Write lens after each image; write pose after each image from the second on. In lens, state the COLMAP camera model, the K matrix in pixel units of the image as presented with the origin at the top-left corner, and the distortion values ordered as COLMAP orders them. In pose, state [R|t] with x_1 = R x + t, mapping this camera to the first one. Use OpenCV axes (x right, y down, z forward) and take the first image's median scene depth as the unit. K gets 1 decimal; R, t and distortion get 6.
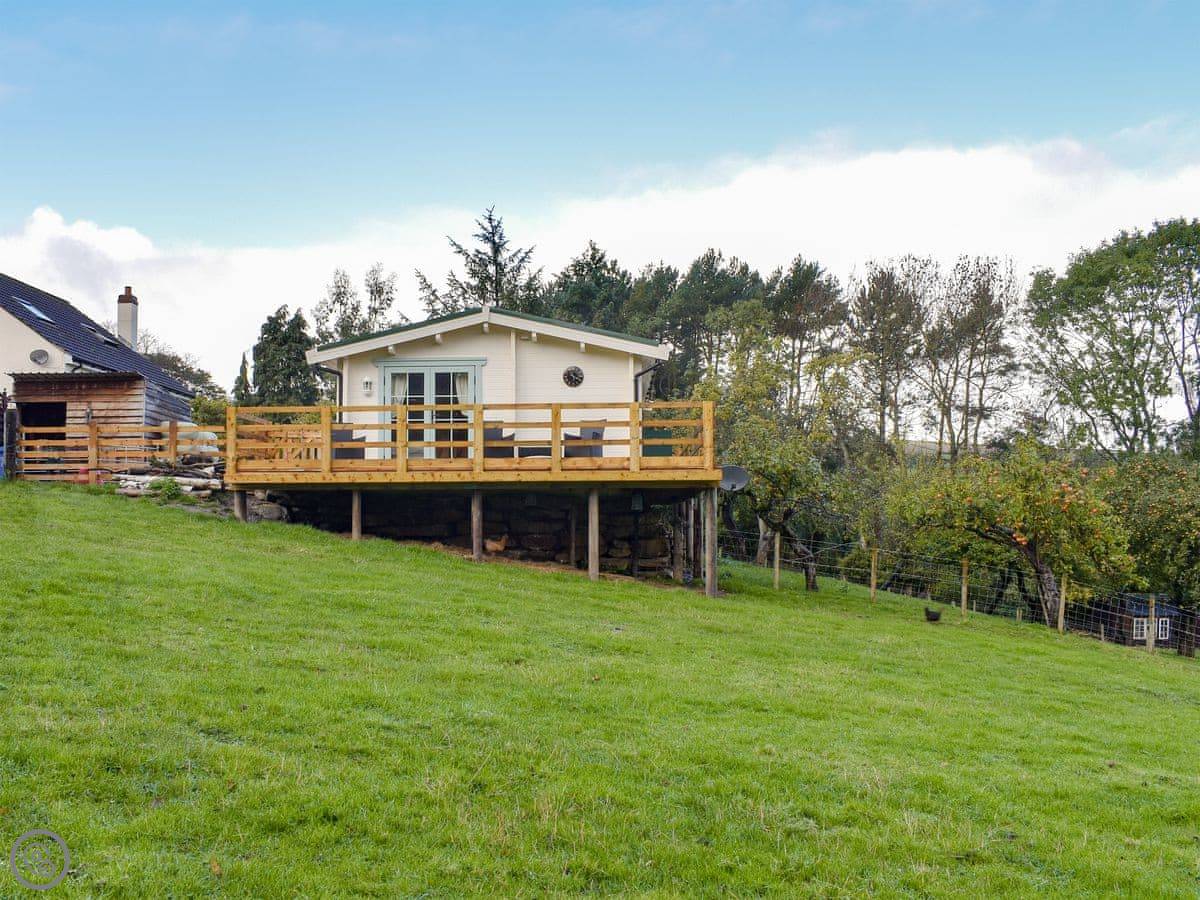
lens RADIAL K [[1128.4, 0, 600.8], [0, 1128.4, 454.5], [0, 0, 1]] dist [-0.090551, 0.001562]
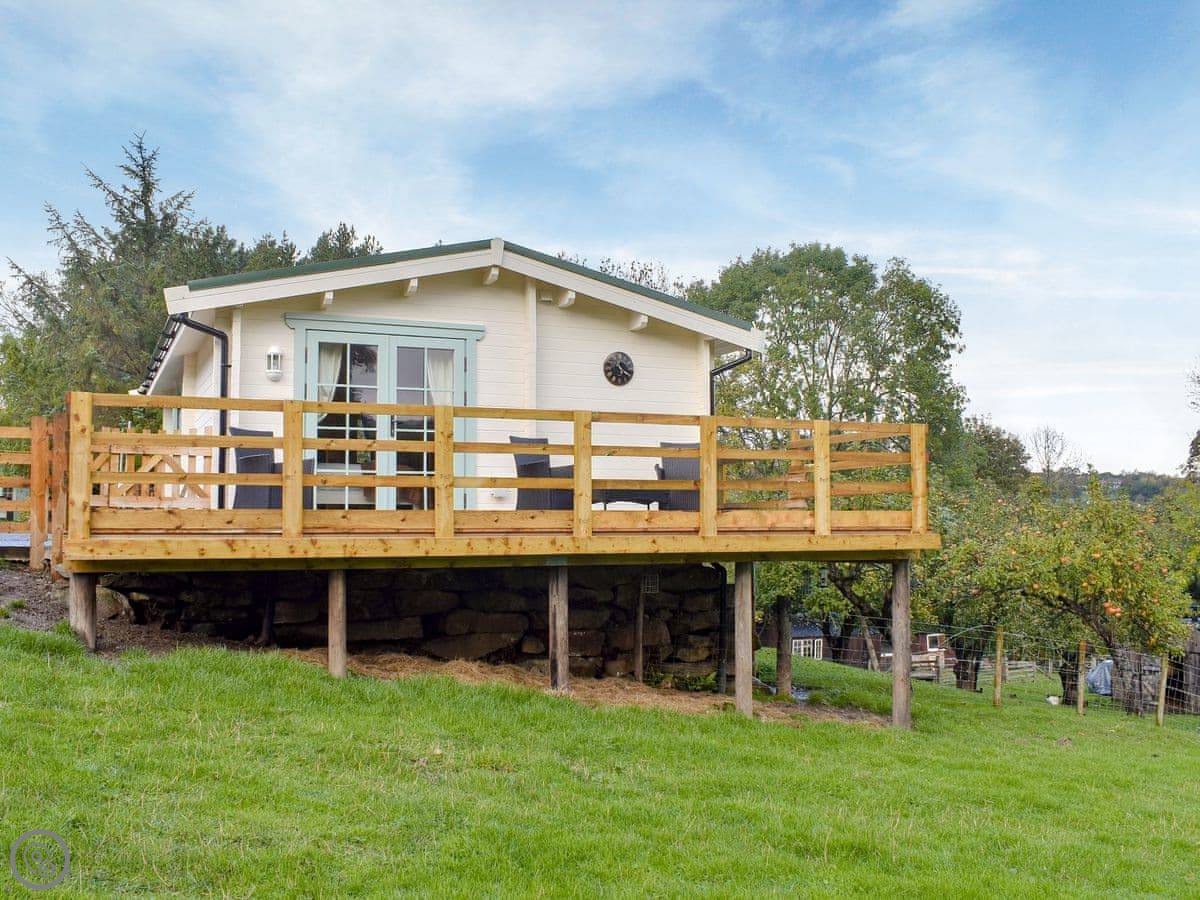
lens RADIAL K [[1128.4, 0, 600.8], [0, 1128.4, 454.5], [0, 0, 1]] dist [-0.090551, 0.001562]
pose [[0.904009, 0.030617, 0.426415, -0.296570], [-0.030753, 0.999505, -0.006570, -0.018106], [-0.426405, -0.007174, 0.904504, 0.451122]]
